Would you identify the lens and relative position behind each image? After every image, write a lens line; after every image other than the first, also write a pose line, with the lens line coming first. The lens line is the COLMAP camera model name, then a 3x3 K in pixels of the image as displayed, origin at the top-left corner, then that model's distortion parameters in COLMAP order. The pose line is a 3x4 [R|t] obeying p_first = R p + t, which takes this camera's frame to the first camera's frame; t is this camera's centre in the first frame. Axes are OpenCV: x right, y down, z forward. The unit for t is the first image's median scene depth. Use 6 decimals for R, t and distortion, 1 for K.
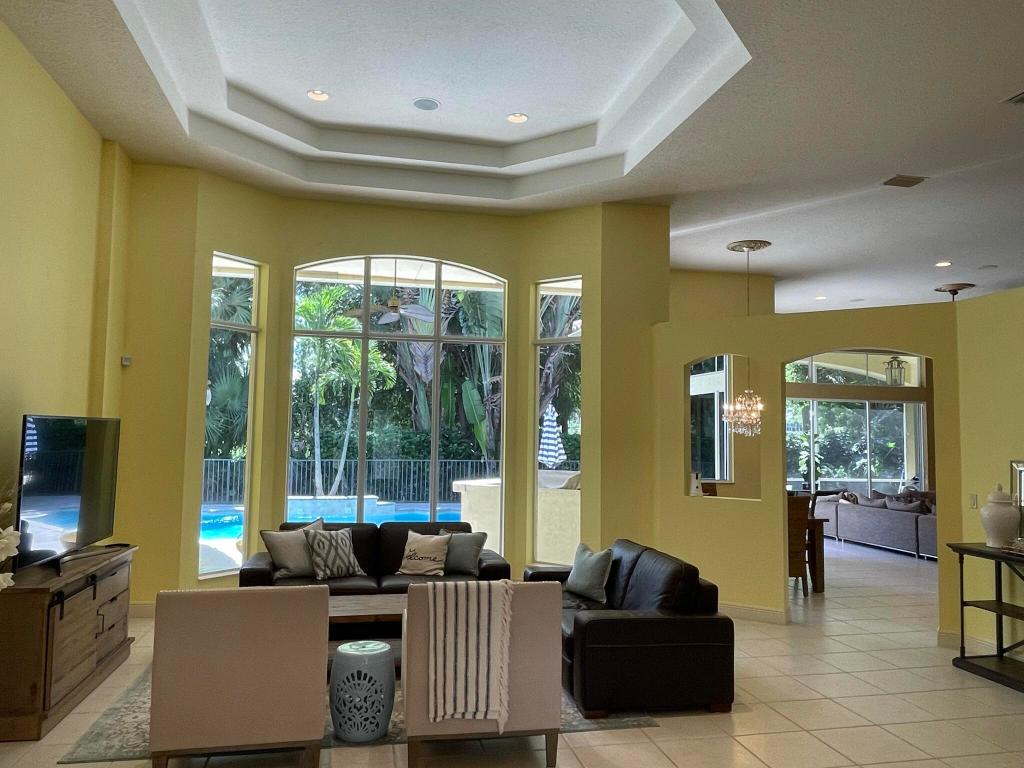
lens RADIAL K [[747.7, 0, 514.9], [0, 747.7, 378.2], [0, 0, 1]] dist [0.002131, 0.002047]
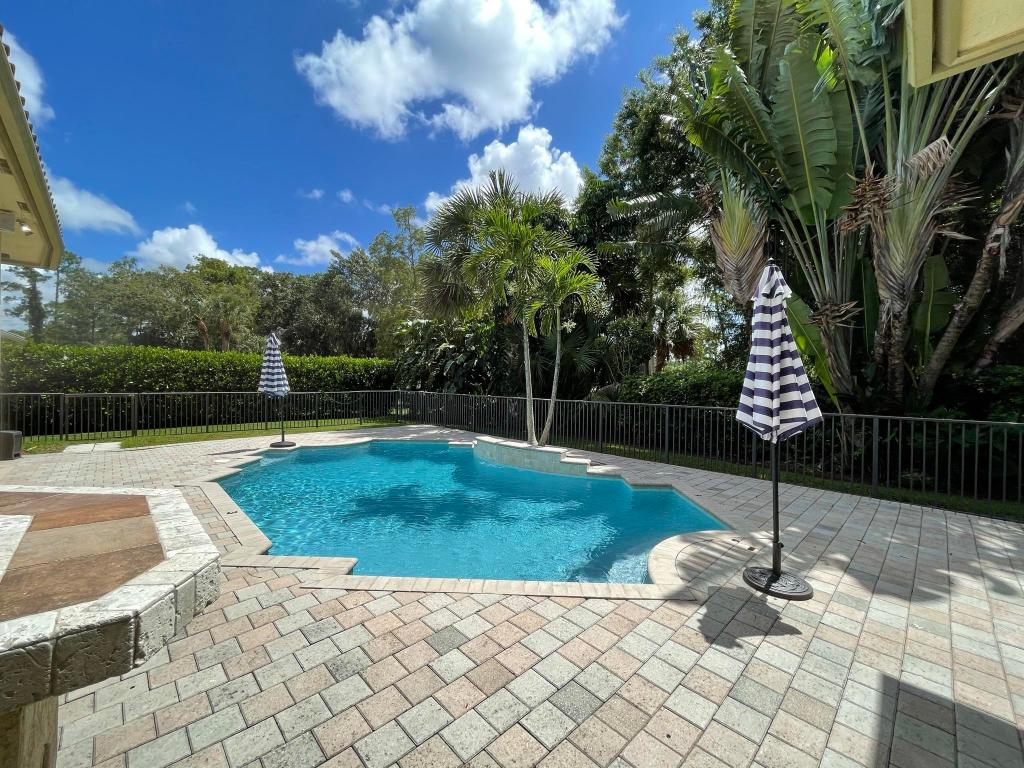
lens RADIAL K [[415.5, 0, 510.7], [0, 415.5, 380.4], [0, 0, 1]] dist [-0.003485, -0.000654]
pose [[0.525967, -0.006565, -0.850480, 0.351731], [0.056487, 0.998032, 0.027229, 0.181736], [0.848627, -0.062363, 0.525303, 1.823880]]
